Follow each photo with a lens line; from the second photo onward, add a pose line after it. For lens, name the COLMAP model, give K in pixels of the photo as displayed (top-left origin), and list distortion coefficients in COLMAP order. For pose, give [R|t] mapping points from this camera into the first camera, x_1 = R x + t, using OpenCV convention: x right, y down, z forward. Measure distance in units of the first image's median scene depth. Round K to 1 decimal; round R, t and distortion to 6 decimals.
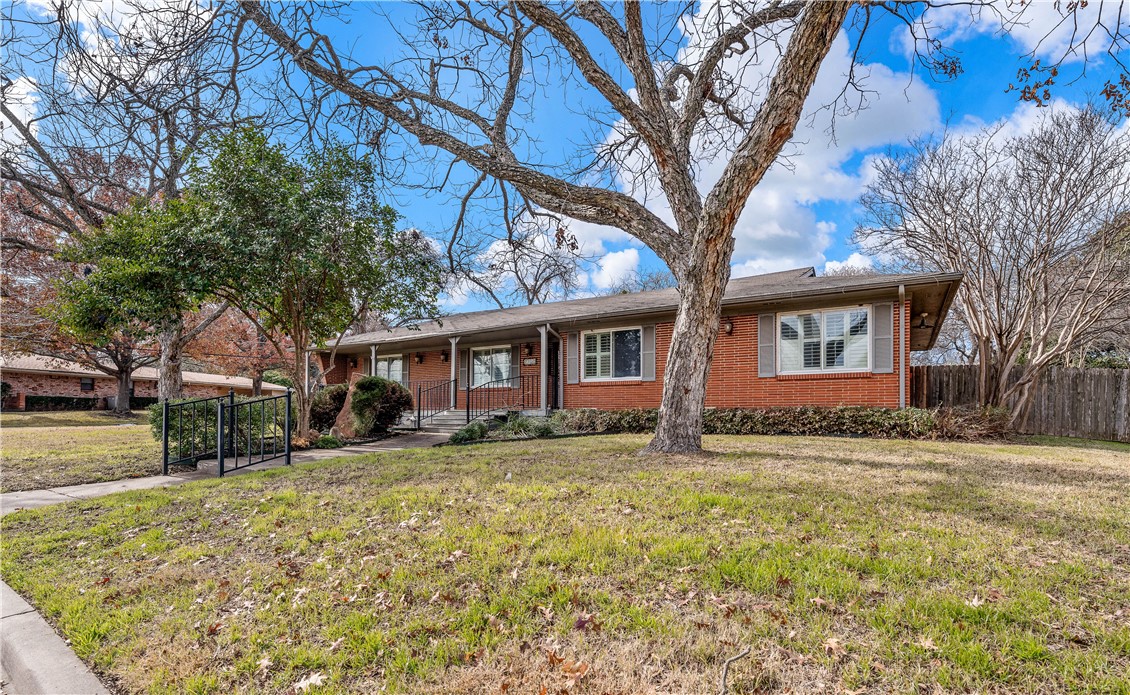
lens RADIAL K [[537.0, 0, 566.5], [0, 537.0, 411.3], [0, 0, 1]] dist [0.001459, -0.000480]
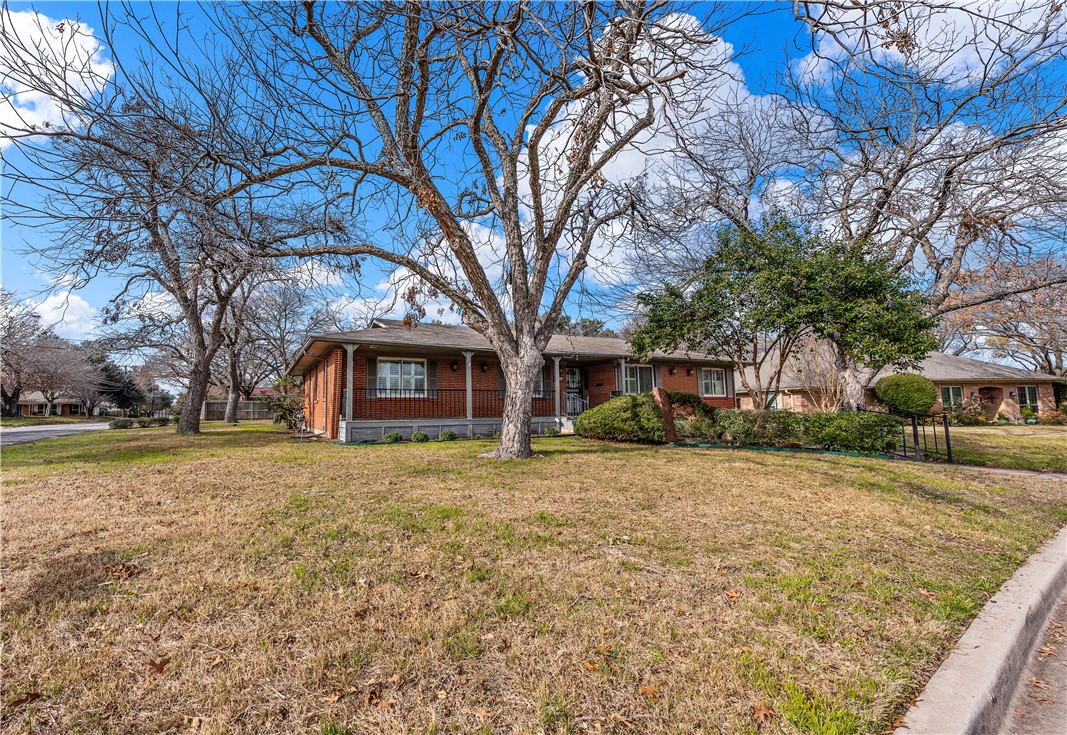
lens RADIAL K [[410.7, 0, 476.4], [0, 410.7, 379.8], [0, 0, 1]] dist [-0.000905, 0.000119]
pose [[0.532880, 0.053804, 0.844479, -1.230389], [0.009106, 0.997554, -0.069303, -0.025274], [-0.846142, 0.044620, 0.531086, 0.751101]]
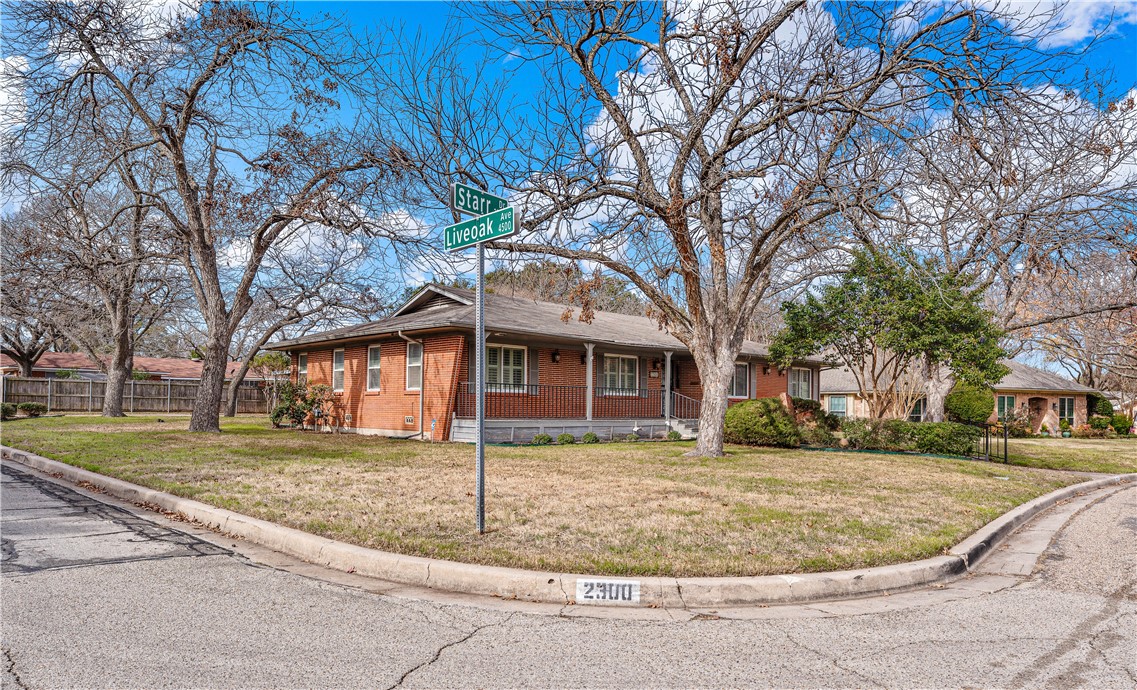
lens RADIAL K [[684.0, 0, 582.8], [0, 684.0, 402.1], [0, 0, 1]] dist [0.004166, -0.000825]
pose [[0.249620, 0.006618, 0.968321, -1.759048], [-0.020691, 0.999785, -0.001499, -0.035048], [-0.968123, -0.019662, 0.249704, 0.928548]]
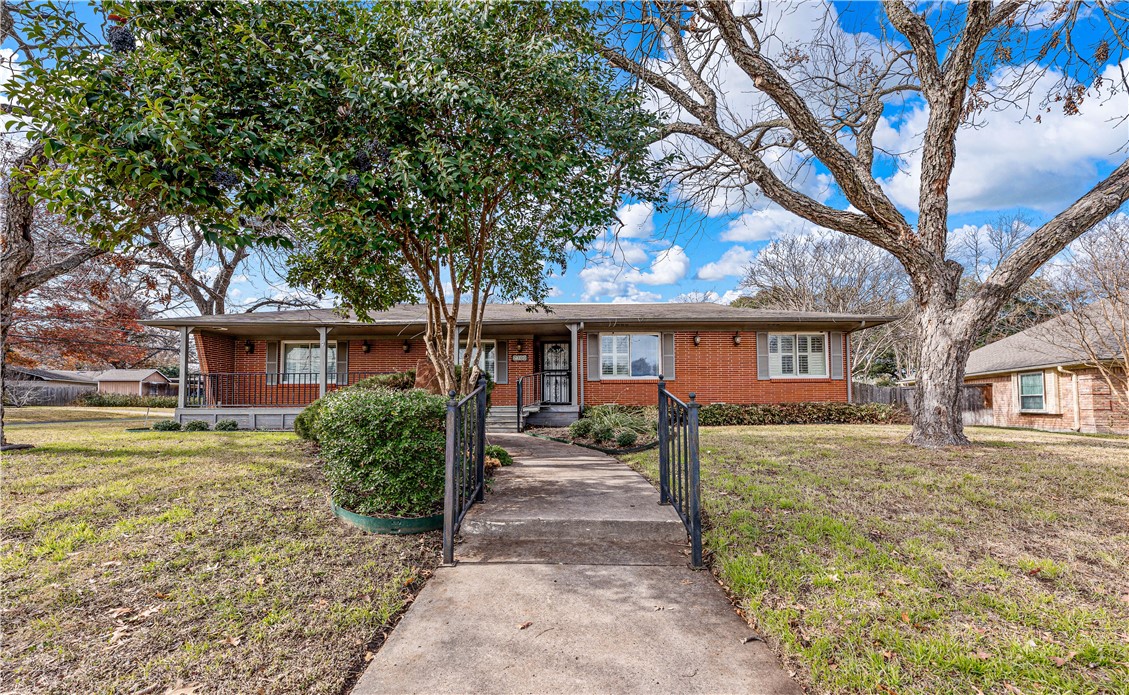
lens RADIAL K [[399.7, 0, 583.5], [0, 399.7, 393.1], [0, 0, 1]] dist [-0.001444, -0.000095]
pose [[0.838426, 0.009174, 0.544938, -0.451033], [0.004686, 0.999700, -0.024039, -0.008111], [-0.544995, 0.022708, 0.838132, 0.354426]]
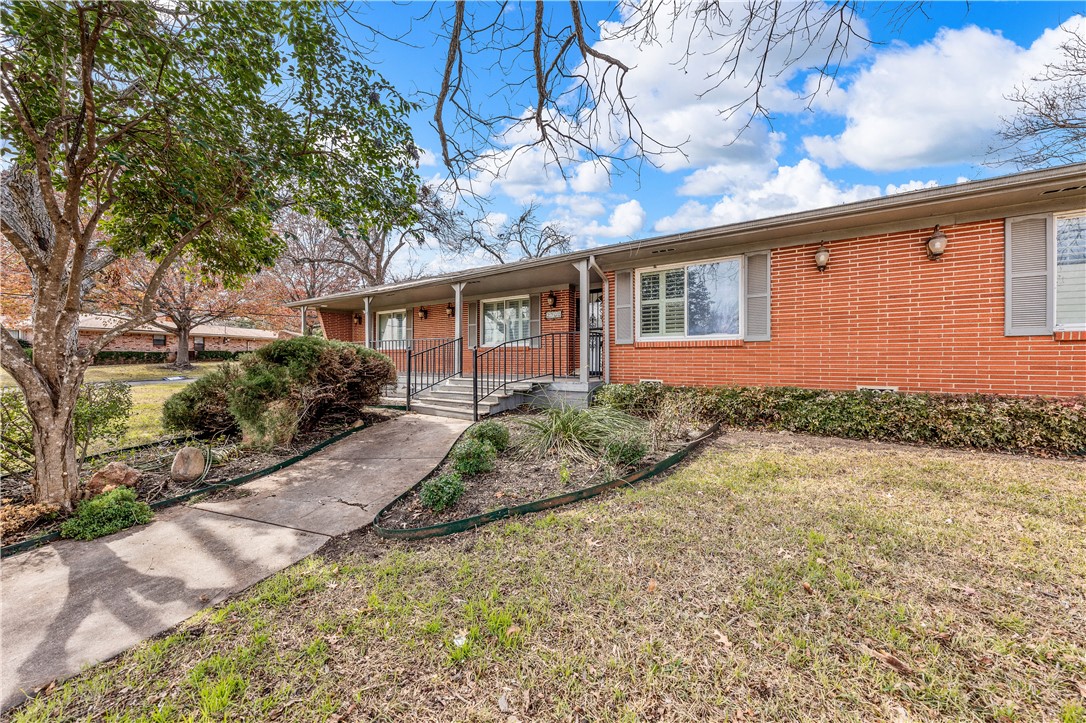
lens RADIAL K [[369.1, 0, 543.0], [0, 369.1, 361.5], [0, 0, 1]] dist [-0.004699, -0.000005]
pose [[0.999835, -0.003342, -0.017848, -0.088089], [0.003657, 0.999838, 0.017633, -0.038638], [0.017786, -0.017695, 0.999685, 0.529890]]
